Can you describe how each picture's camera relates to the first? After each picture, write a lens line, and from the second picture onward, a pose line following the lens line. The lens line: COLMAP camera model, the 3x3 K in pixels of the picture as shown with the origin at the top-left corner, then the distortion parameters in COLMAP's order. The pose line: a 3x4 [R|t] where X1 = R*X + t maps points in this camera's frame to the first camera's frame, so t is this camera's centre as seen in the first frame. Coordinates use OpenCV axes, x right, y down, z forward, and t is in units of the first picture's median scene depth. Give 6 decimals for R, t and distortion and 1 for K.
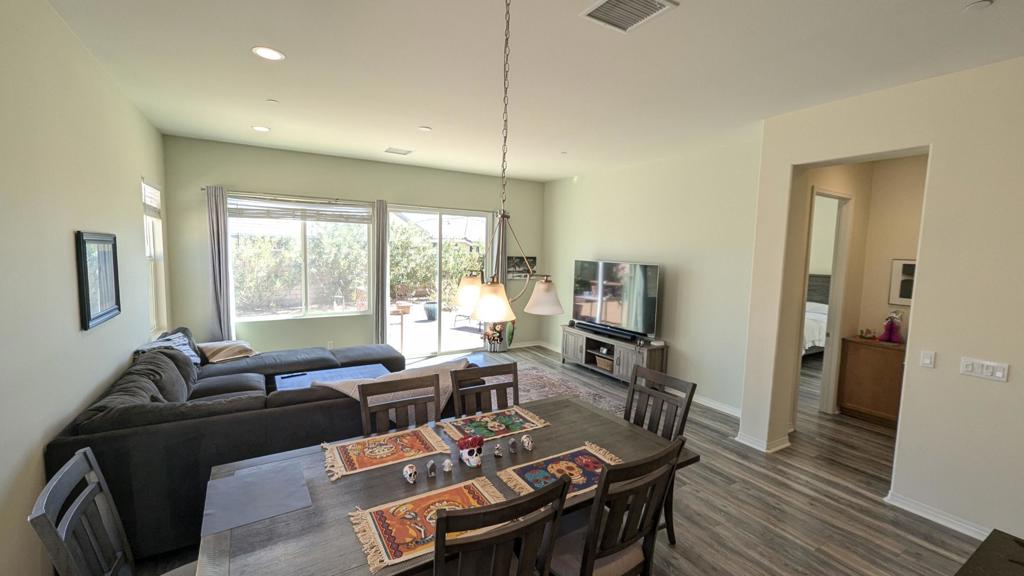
lens RADIAL K [[423.1, 0, 514.9], [0, 423.1, 287.7], [0, 0, 1]] dist [-0.001386, 0.000256]
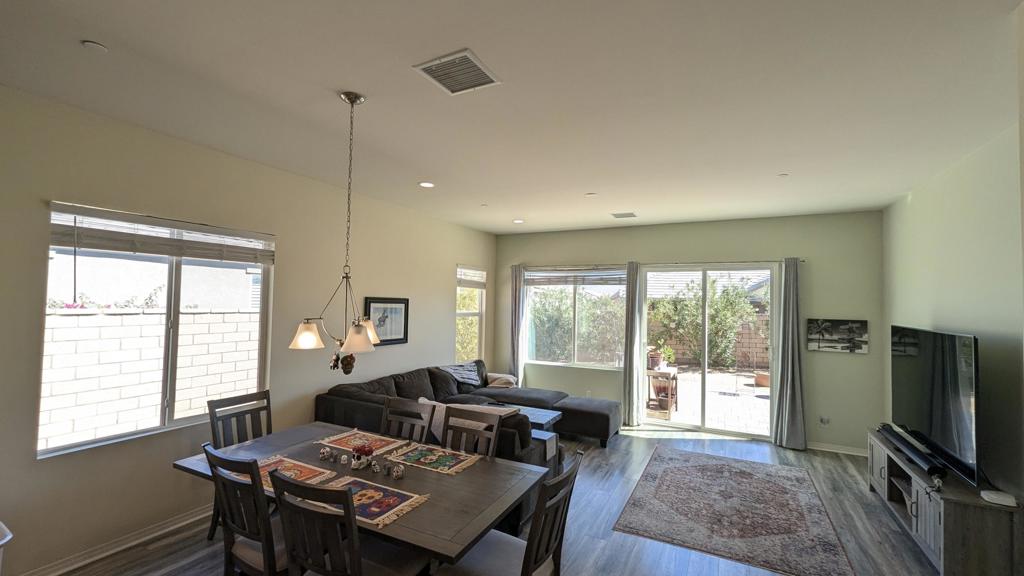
lens RADIAL K [[423.1, 0, 514.9], [0, 423.1, 287.7], [0, 0, 1]] dist [-0.001386, 0.000256]
pose [[0.522088, -0.045667, -0.851668, 0.511354], [-0.082846, 0.991128, -0.103931, -0.013024], [0.848858, 0.124818, 0.513673, 0.270654]]
